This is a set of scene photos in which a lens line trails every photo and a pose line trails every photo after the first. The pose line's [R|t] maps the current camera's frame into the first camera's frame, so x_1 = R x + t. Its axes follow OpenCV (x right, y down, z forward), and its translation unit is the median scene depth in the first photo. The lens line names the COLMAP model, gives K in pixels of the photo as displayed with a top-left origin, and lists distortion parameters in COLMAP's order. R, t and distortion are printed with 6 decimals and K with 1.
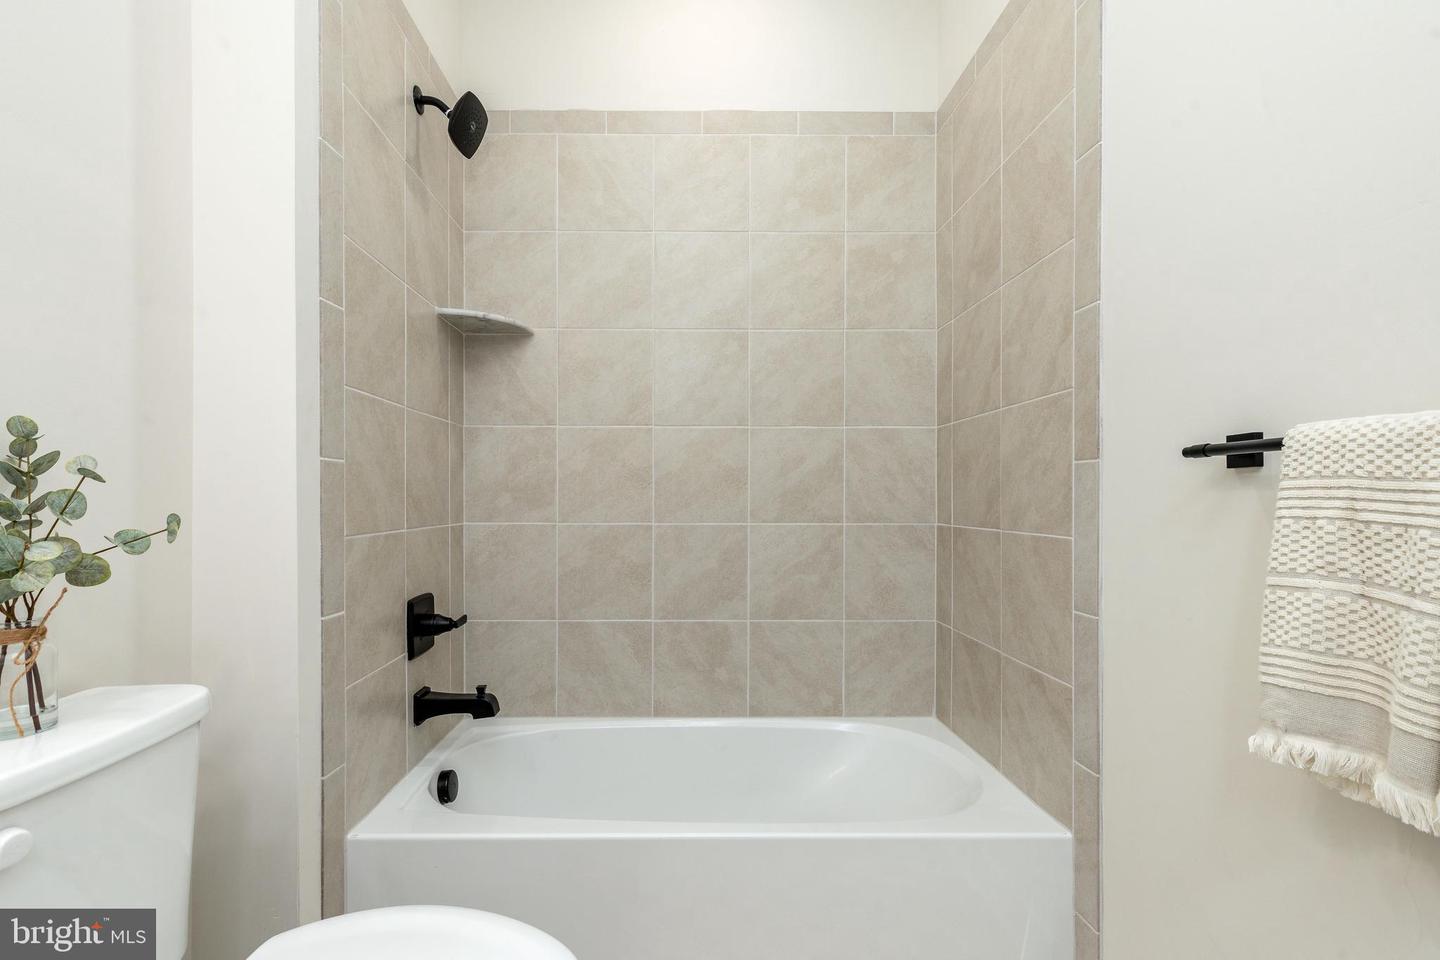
lens RADIAL K [[735.0, 0, 715.0], [0, 735.0, 488.6], [0, 0, 1]] dist [0.004138, 0.000087]
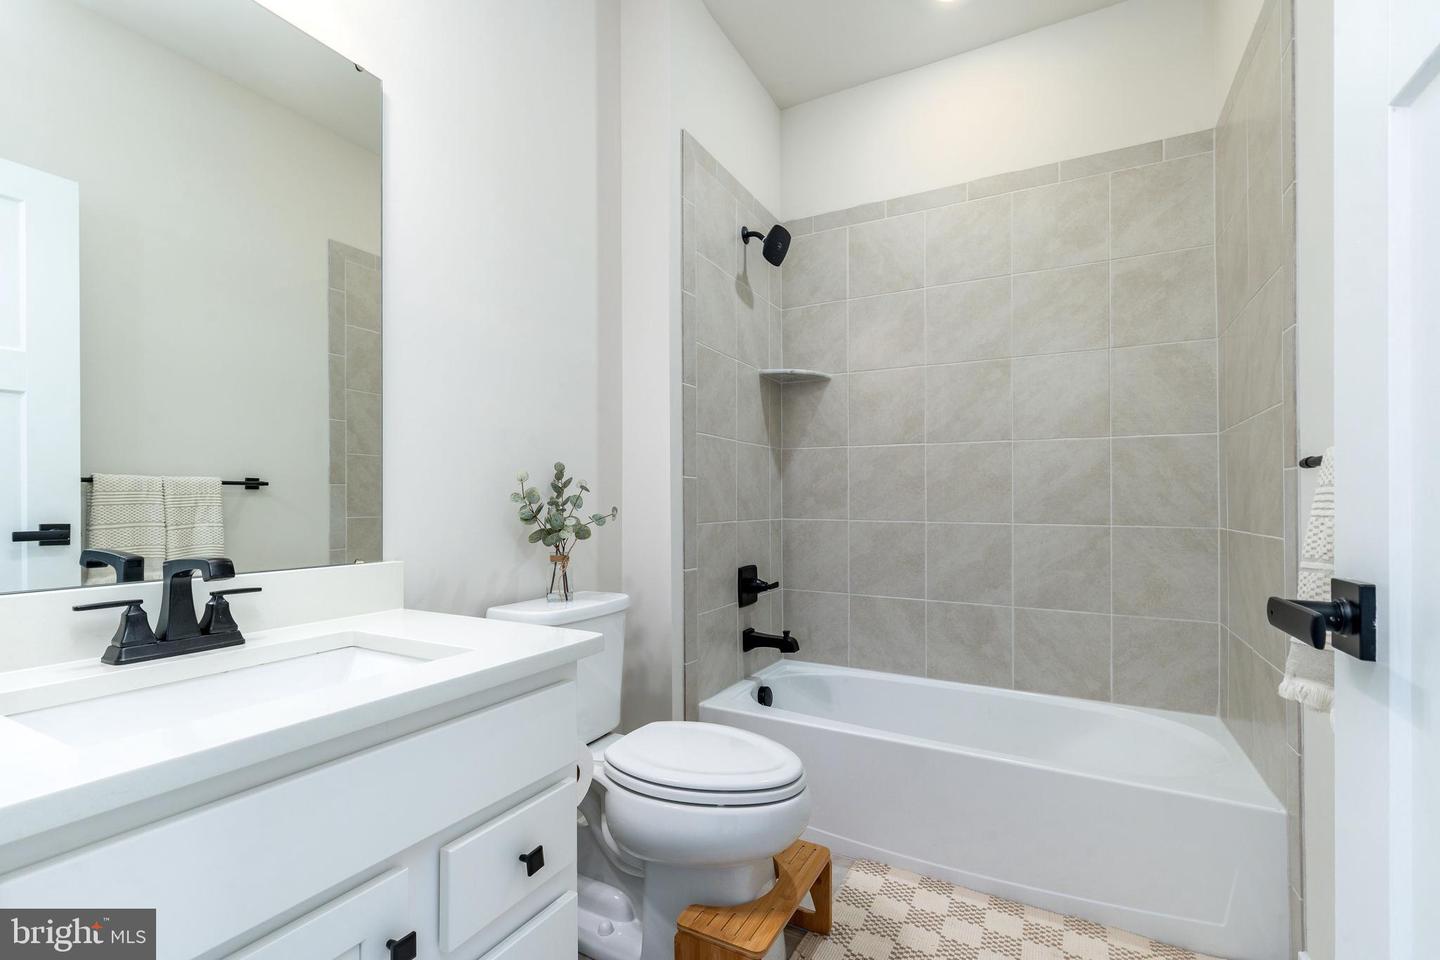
lens RADIAL K [[735.0, 0, 715.0], [0, 735.0, 488.6], [0, 0, 1]] dist [0.004138, 0.000087]
pose [[0.882073, -0.004443, -0.471092, 0.195951], [0.001376, 0.999976, -0.006855, -0.000904], [0.471111, 0.005398, 0.882057, -0.277374]]
